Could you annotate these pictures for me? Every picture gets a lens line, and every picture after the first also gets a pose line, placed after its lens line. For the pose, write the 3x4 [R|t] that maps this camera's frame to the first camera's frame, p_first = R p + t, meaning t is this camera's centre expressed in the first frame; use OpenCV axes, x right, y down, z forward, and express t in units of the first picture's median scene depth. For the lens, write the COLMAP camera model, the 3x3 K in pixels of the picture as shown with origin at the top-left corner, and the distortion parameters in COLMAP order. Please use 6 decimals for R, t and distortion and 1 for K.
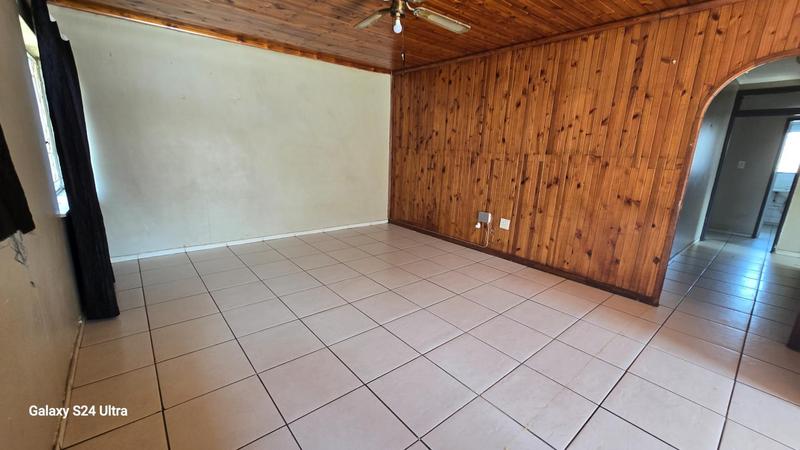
lens RADIAL K [[327.3, 0, 399.5], [0, 327.3, 223.4], [0, 0, 1]] dist [0.020147, 0.000100]
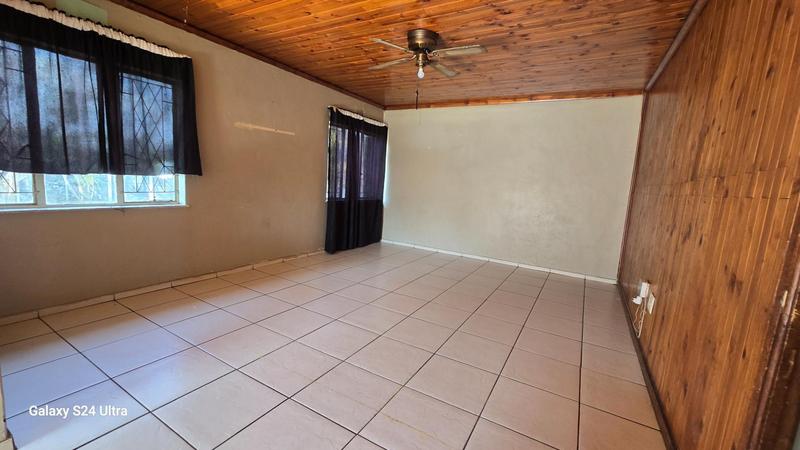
lens RADIAL K [[327.3, 0, 399.5], [0, 327.3, 223.4], [0, 0, 1]] dist [0.020147, 0.000100]
pose [[0.351184, 0.111903, -0.929595, 0.794710], [-0.268002, 0.963306, 0.014714, -0.027172], [0.897131, 0.243965, 0.368288, 0.407383]]
